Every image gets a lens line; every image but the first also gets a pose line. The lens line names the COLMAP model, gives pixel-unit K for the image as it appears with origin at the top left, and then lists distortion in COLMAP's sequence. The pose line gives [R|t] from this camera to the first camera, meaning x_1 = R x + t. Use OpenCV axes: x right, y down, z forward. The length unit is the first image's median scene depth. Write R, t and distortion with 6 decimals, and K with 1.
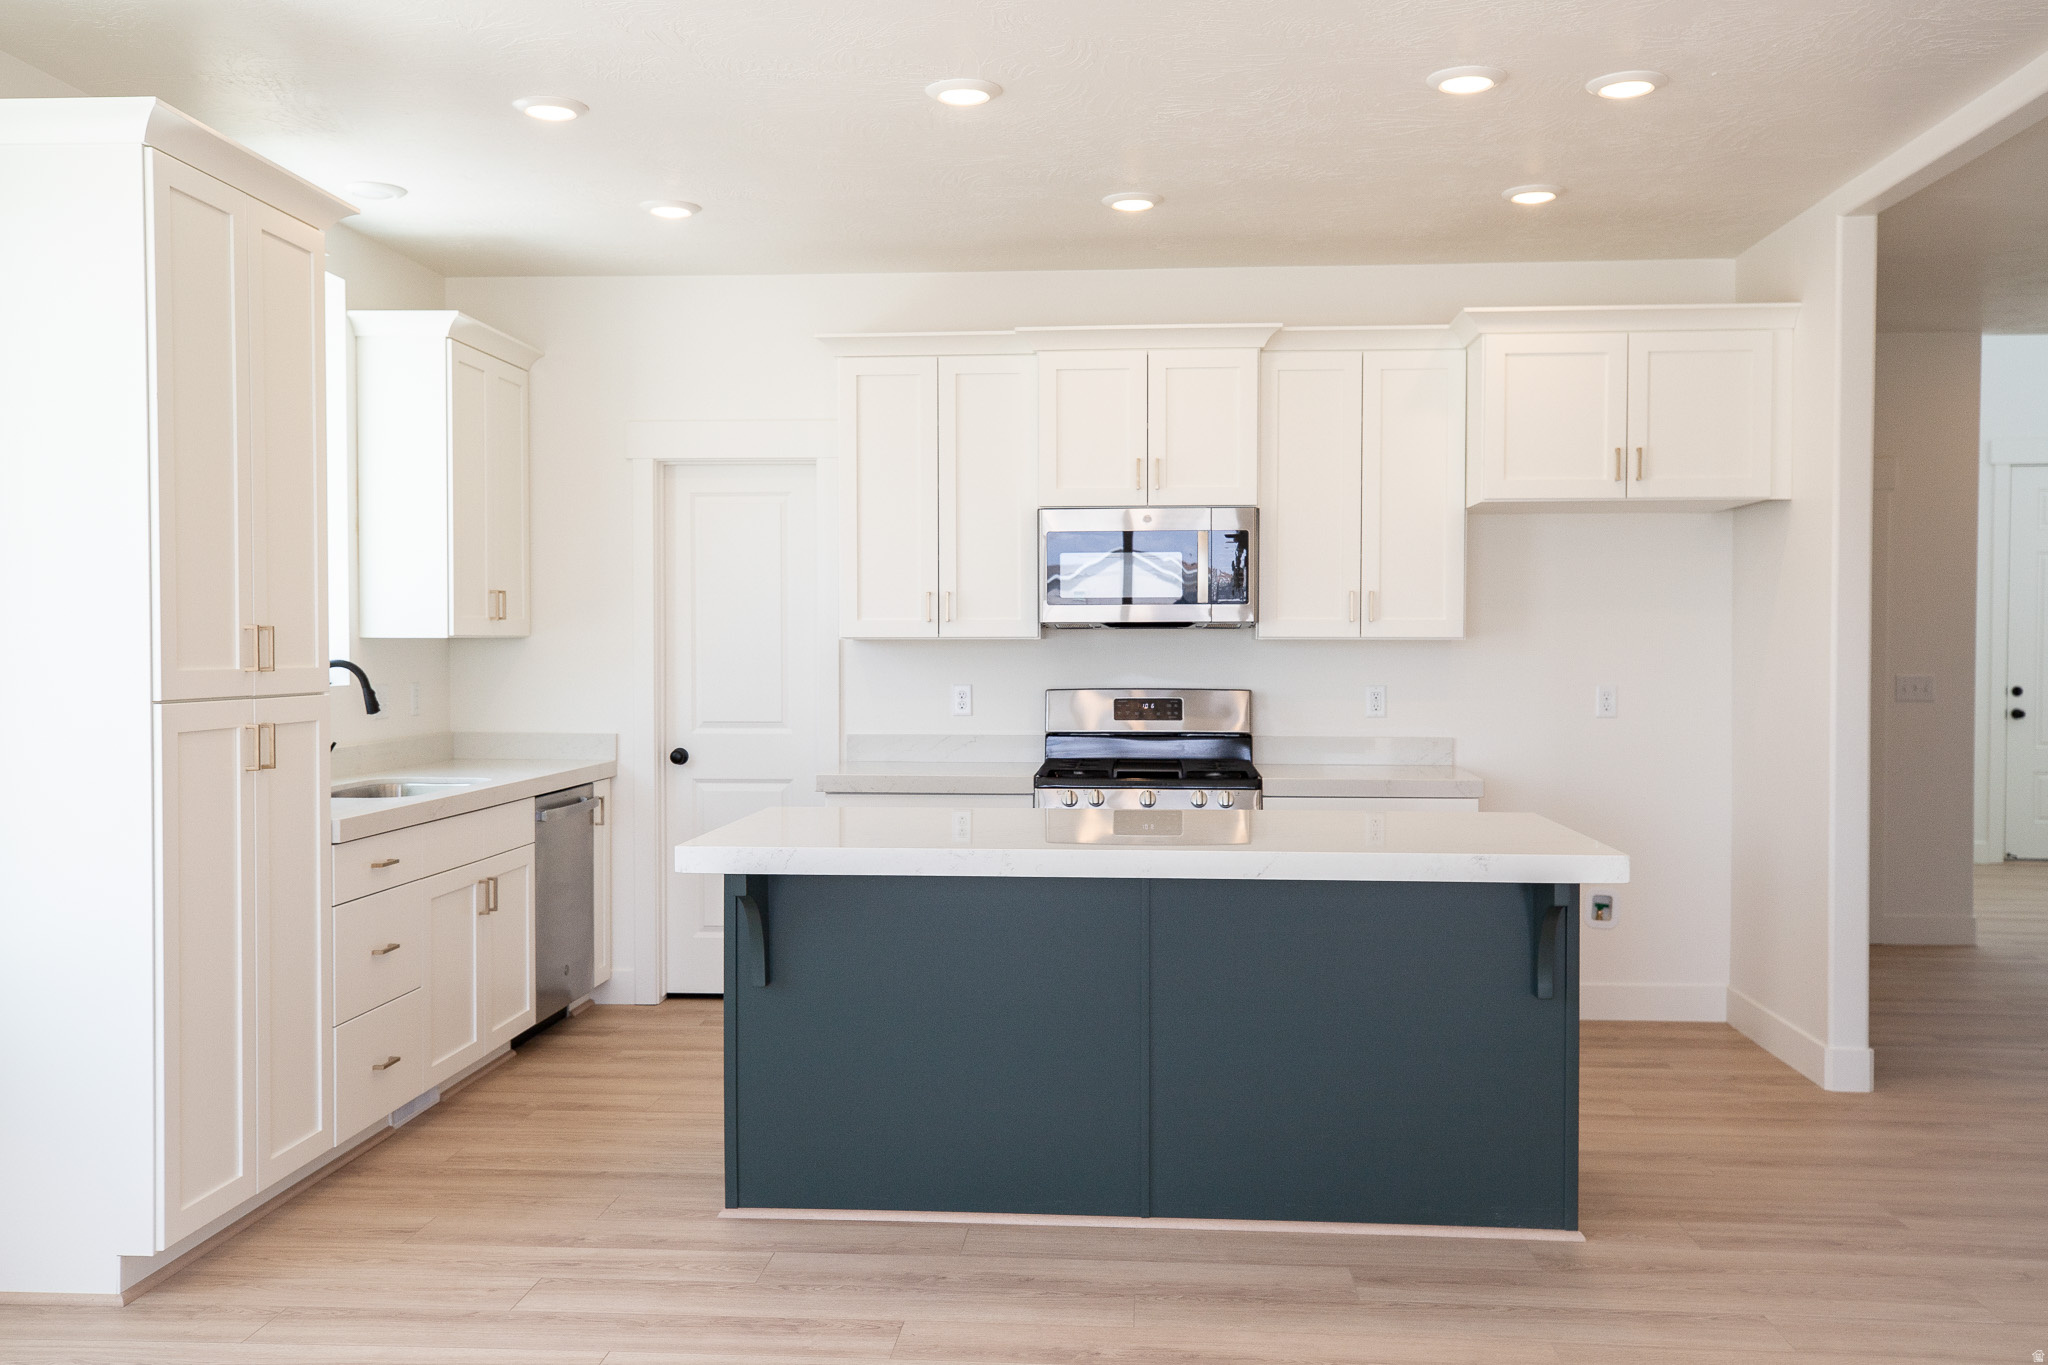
lens RADIAL K [[1838.0, 0, 1024.0], [0, 1838.0, 682.5], [0, 0, 1]] dist [0.063962, 0.000338]
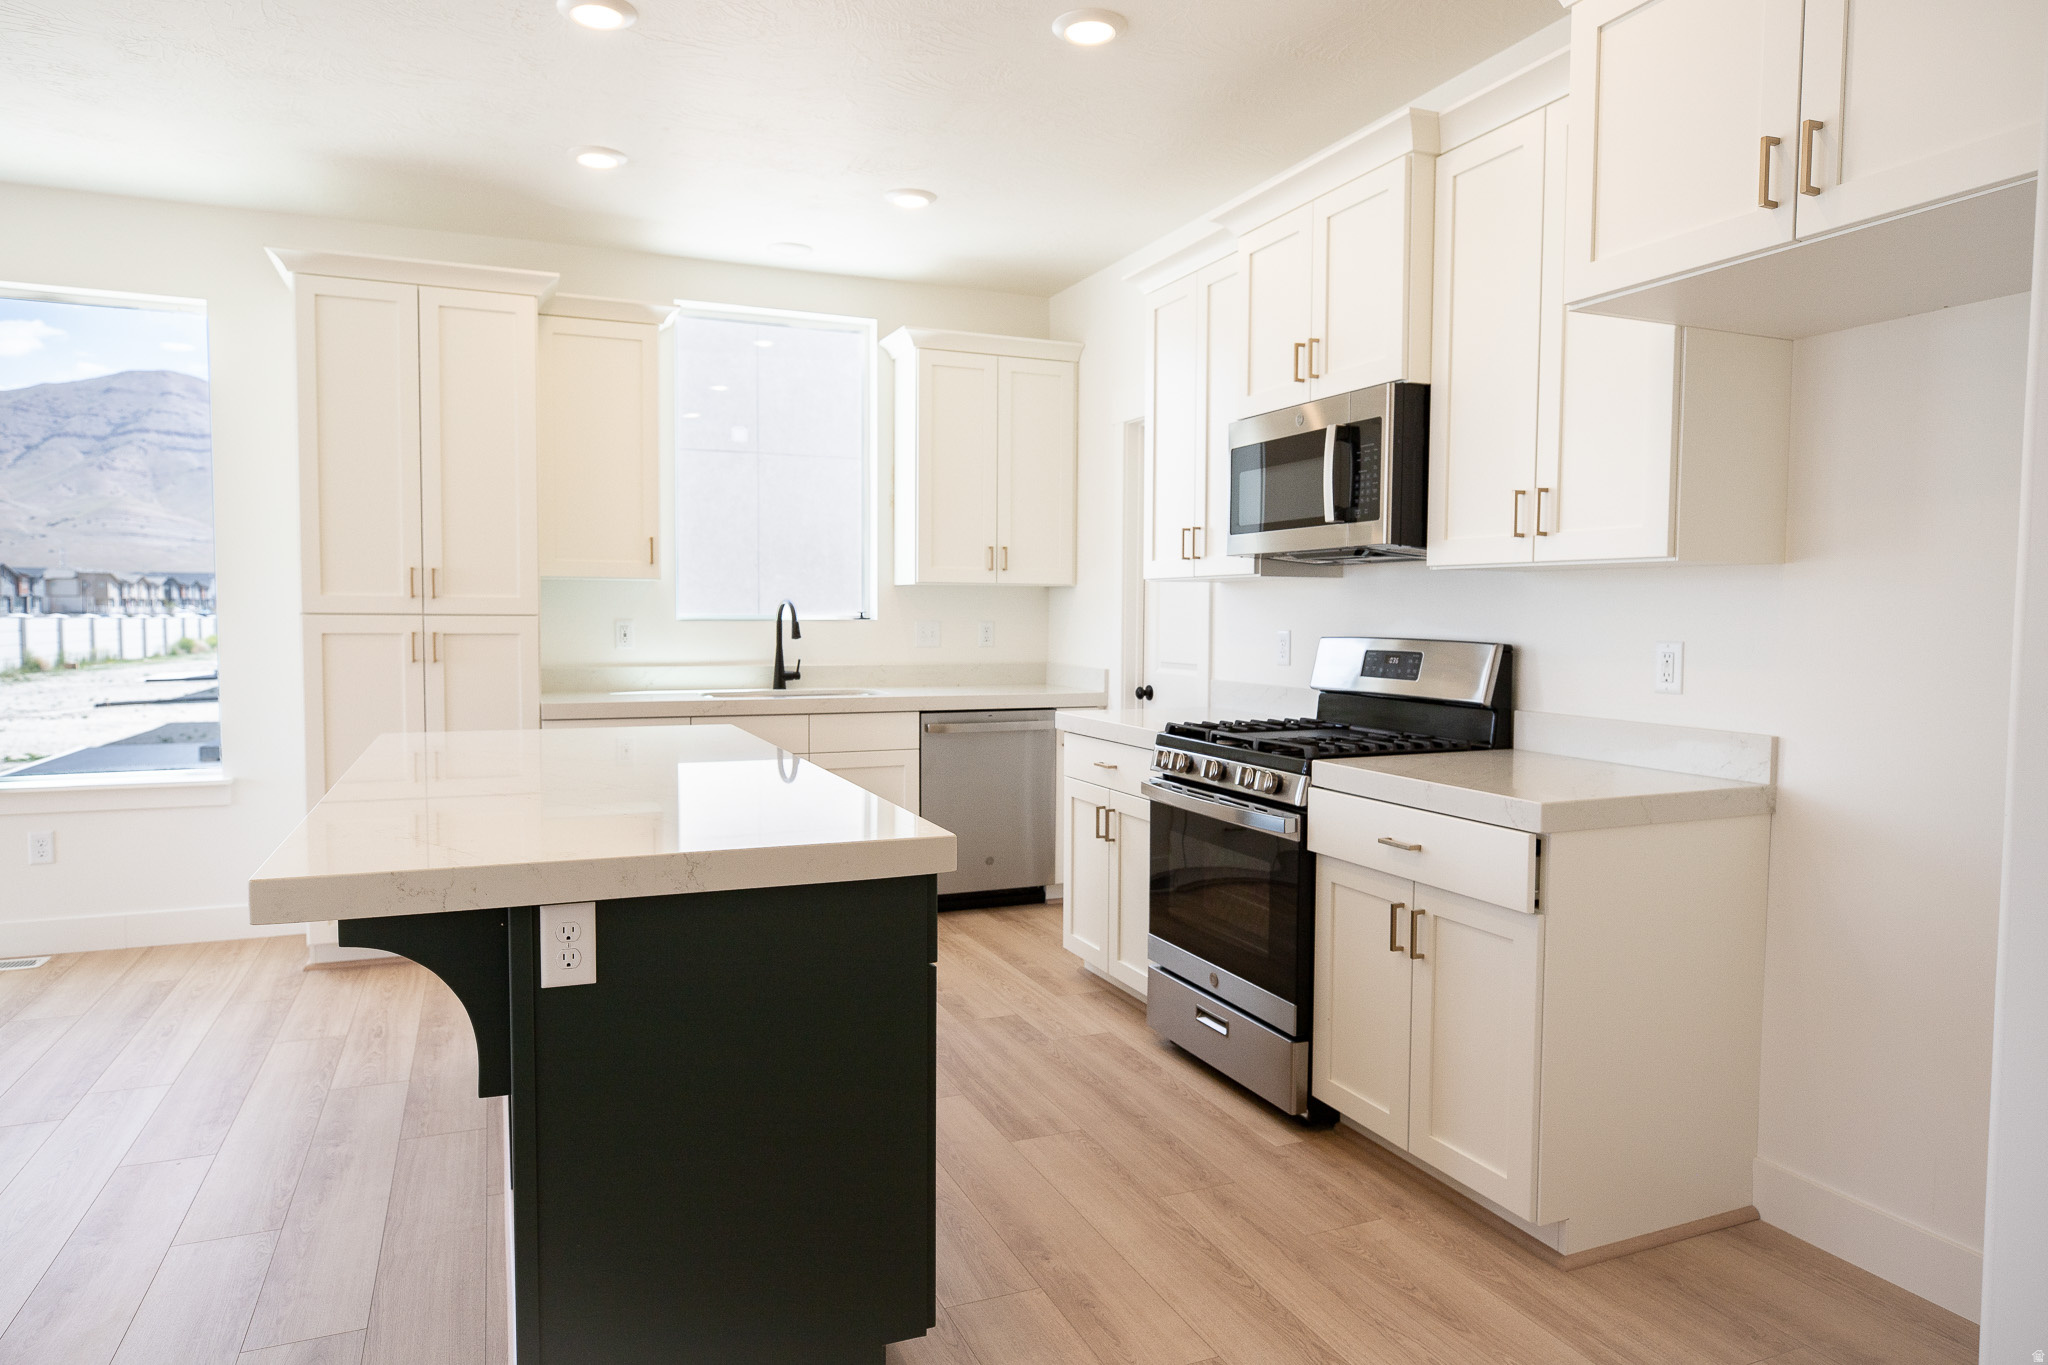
lens RADIAL K [[1295.3, 0, 1024.0], [0, 1295.3, 682.5], [0, 0, 1]] dist [-0.000423, 0.001466]
pose [[0.454433, 0.051738, -0.889277, 0.507272], [-0.030187, 0.998633, 0.042674, 0.003610], [0.890269, 0.007452, 0.455374, 0.639108]]
